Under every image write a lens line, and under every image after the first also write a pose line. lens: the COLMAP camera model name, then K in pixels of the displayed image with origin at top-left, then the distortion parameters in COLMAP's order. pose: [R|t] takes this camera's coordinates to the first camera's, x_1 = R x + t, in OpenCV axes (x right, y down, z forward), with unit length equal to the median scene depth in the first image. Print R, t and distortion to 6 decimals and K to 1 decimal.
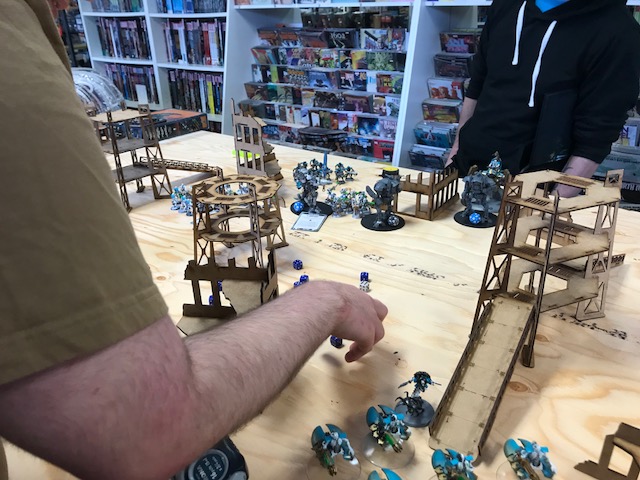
lens RADIAL K [[535.2, 0, 319.2], [0, 535.2, 240.0], [0, 0, 1]] dist [0.001896, 0.005720]
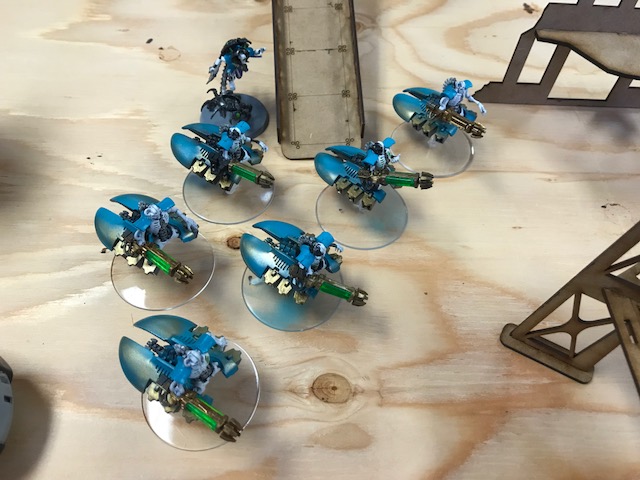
lens RADIAL K [[535.2, 0, 319.9], [0, 535.2, 238.6], [0, 0, 1]] dist [0.001896, 0.005720]
pose [[0.791168, -0.460870, 0.402059, -0.048289], [0.202145, 0.817495, 0.539295, 0.133814], [-0.577226, -0.345399, 0.739939, 0.471889]]
